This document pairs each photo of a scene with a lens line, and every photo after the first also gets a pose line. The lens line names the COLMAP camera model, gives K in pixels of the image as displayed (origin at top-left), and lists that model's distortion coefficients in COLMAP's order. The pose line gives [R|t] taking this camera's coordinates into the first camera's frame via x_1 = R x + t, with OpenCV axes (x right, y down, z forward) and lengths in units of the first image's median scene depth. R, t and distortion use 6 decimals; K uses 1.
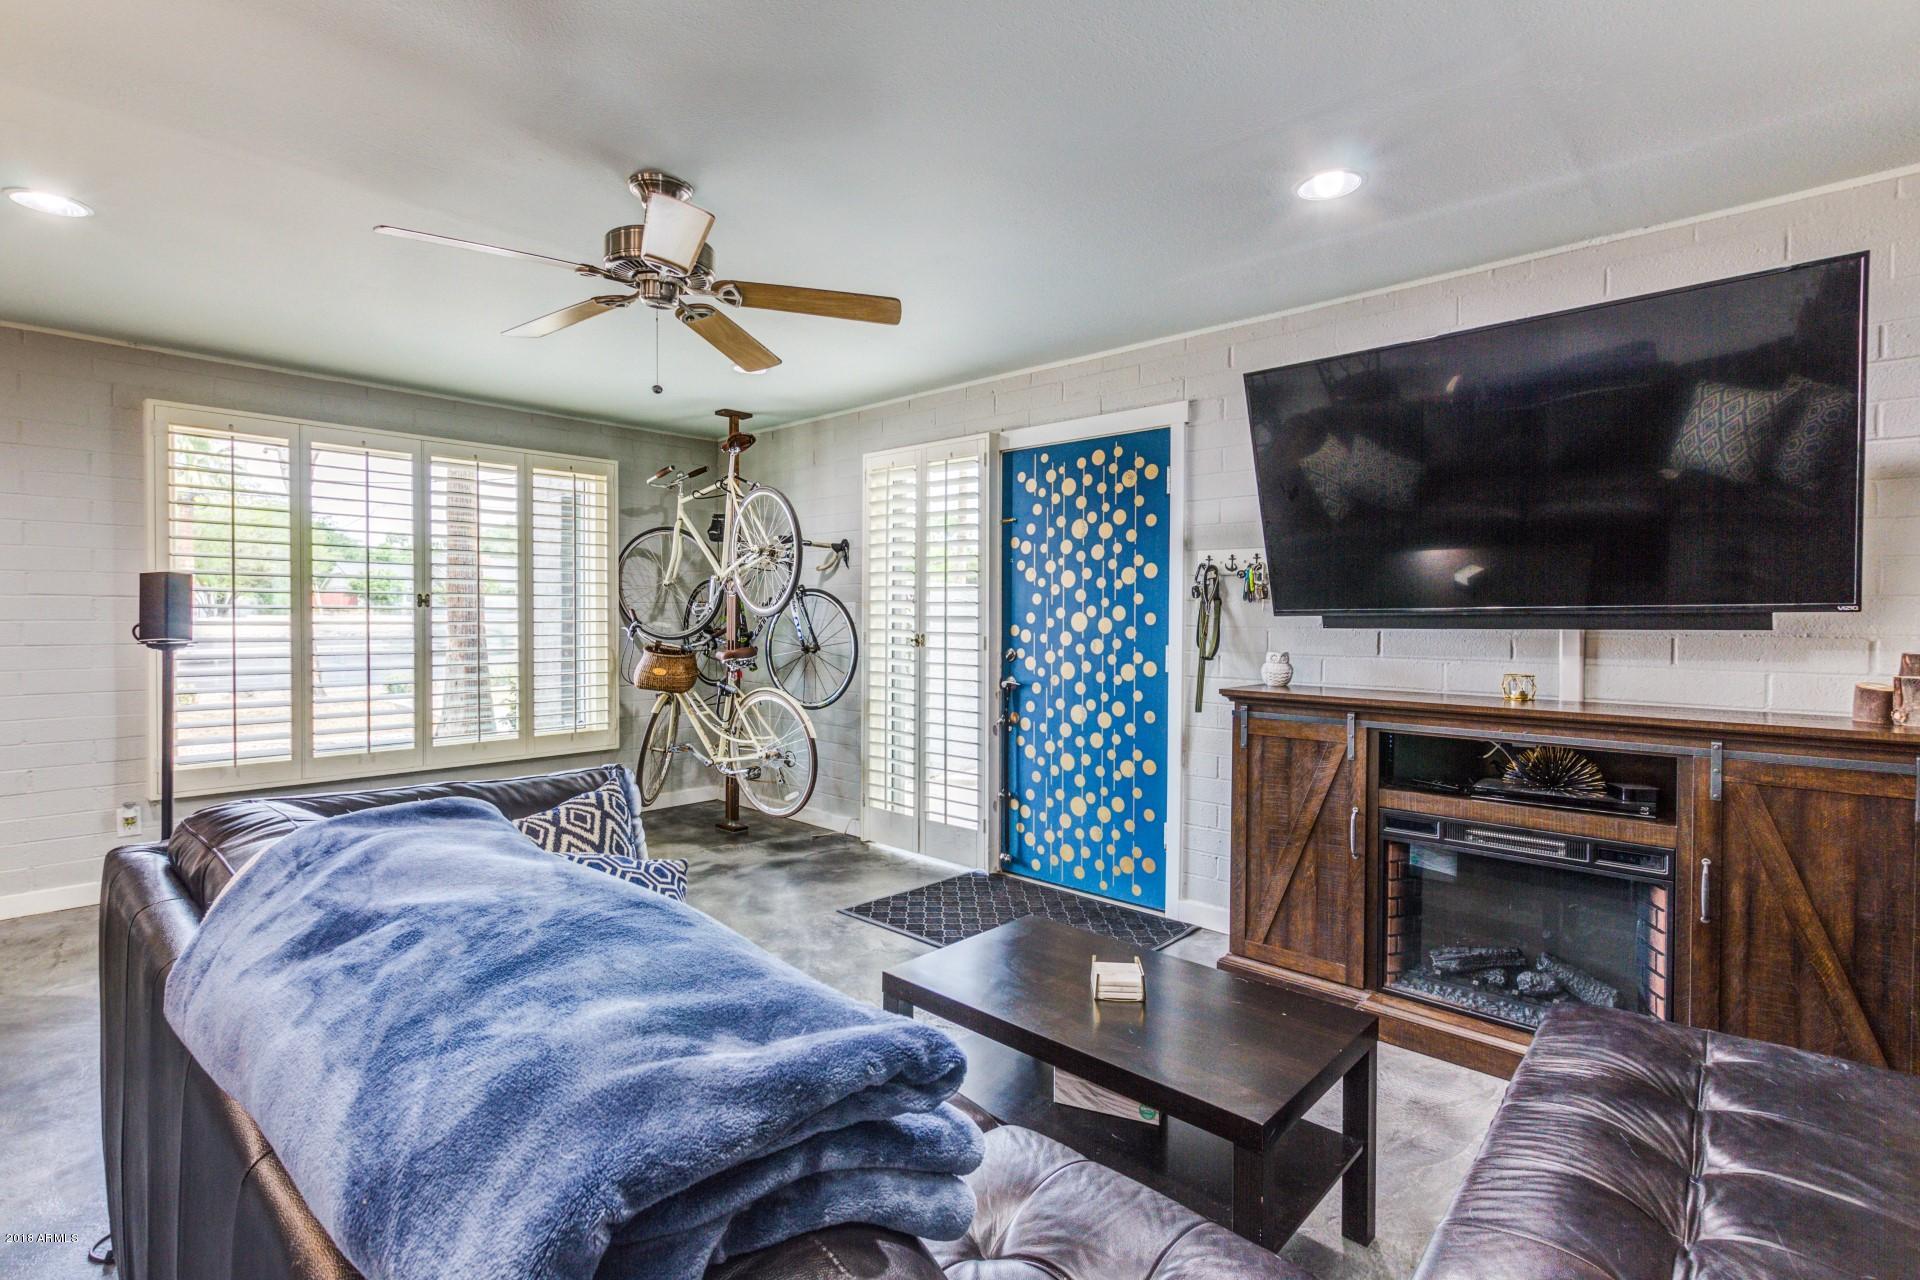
lens RADIAL K [[913.1, 0, 962.5], [0, 913.1, 630.6], [0, 0, 1]] dist [0.002777, -0.000173]
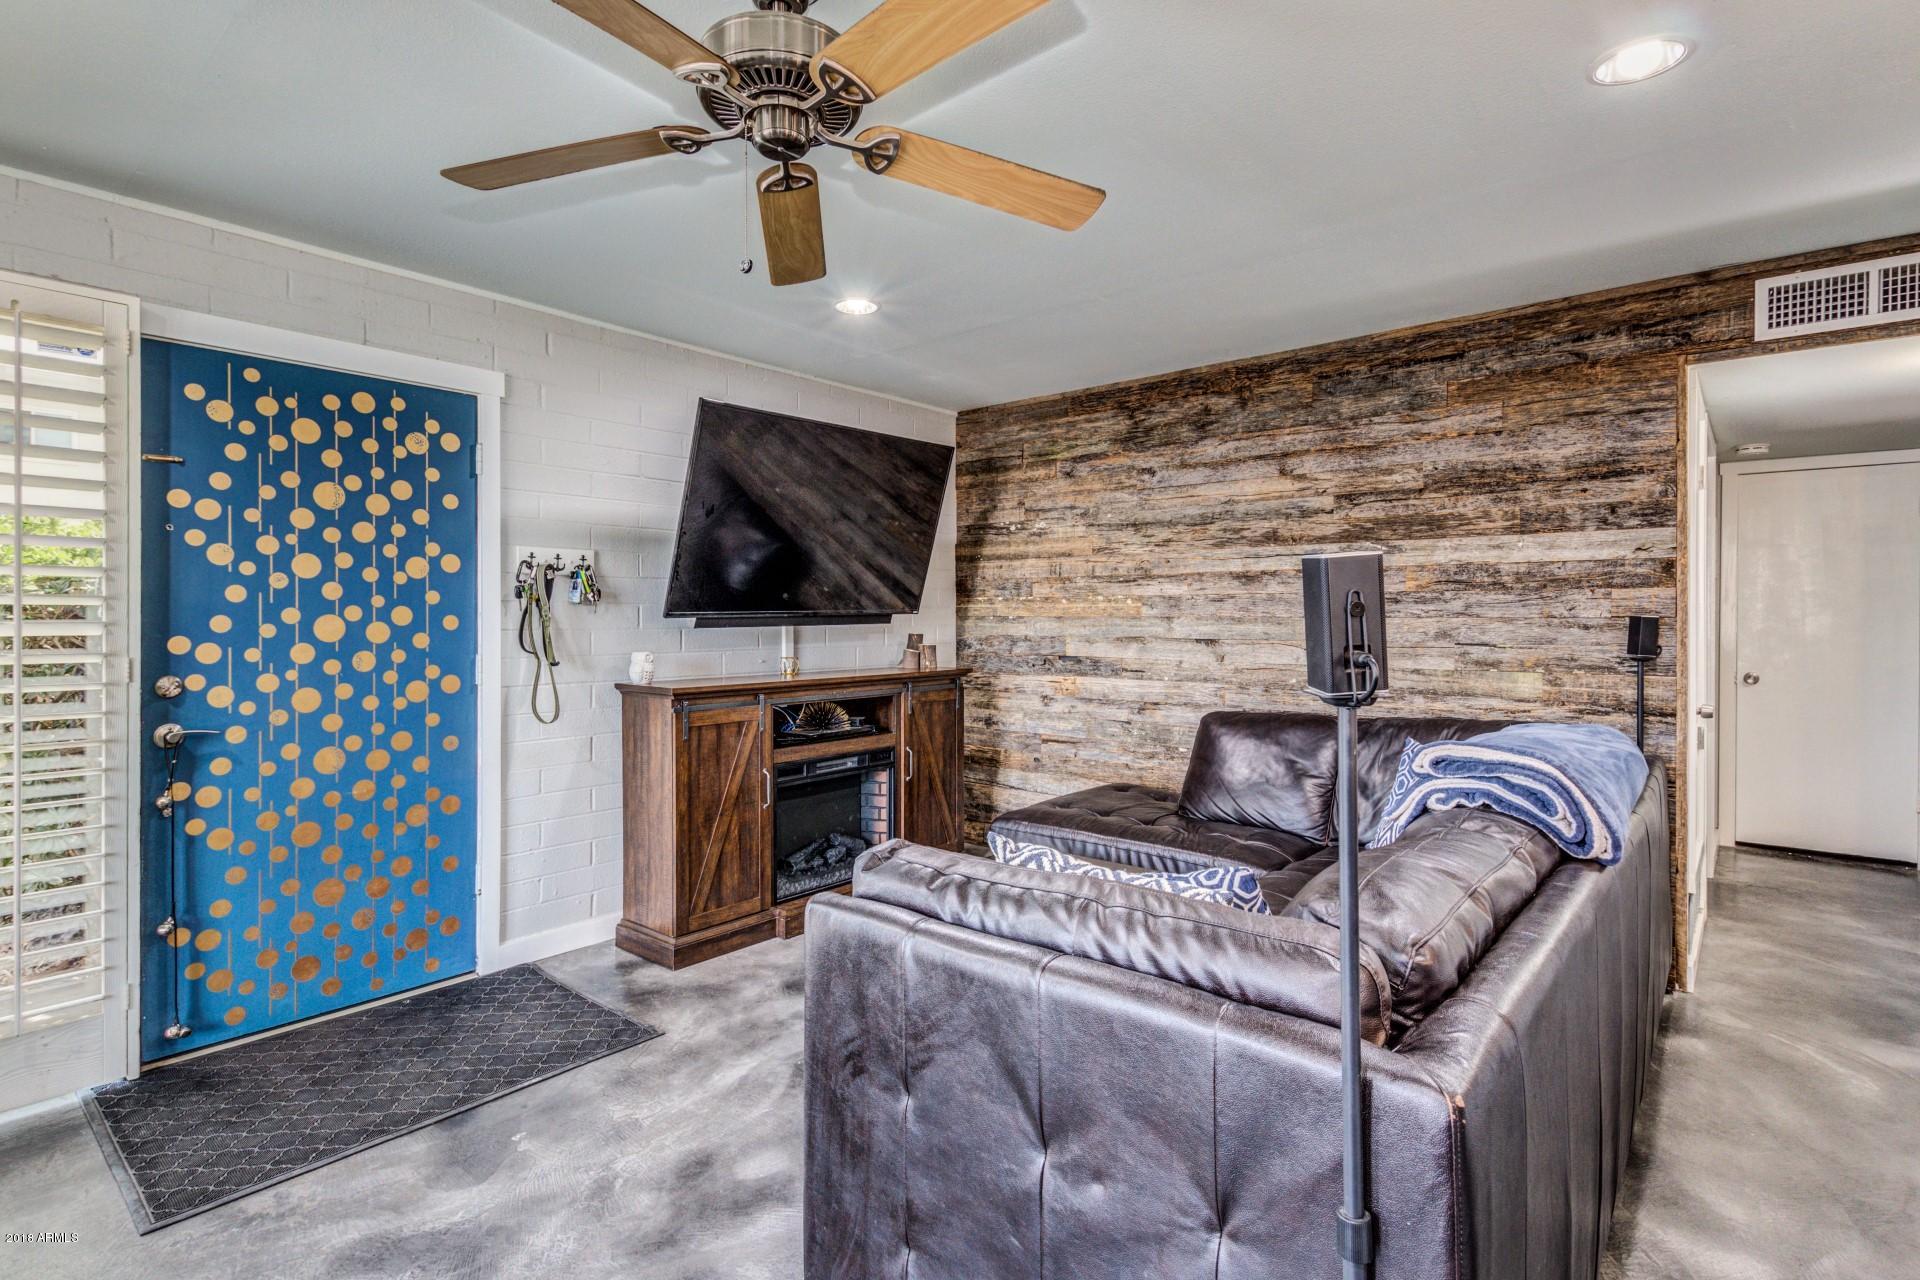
lens RADIAL K [[913.1, 0, 963.3], [0, 913.1, 623.9], [0, 0, 1]] dist [0.002777, -0.000173]
pose [[-0.041982, -0.013189, 0.999031, -0.606173], [0.018485, 0.999731, 0.013975, -0.014122], [-0.998947, 0.019054, -0.041727, 0.555783]]
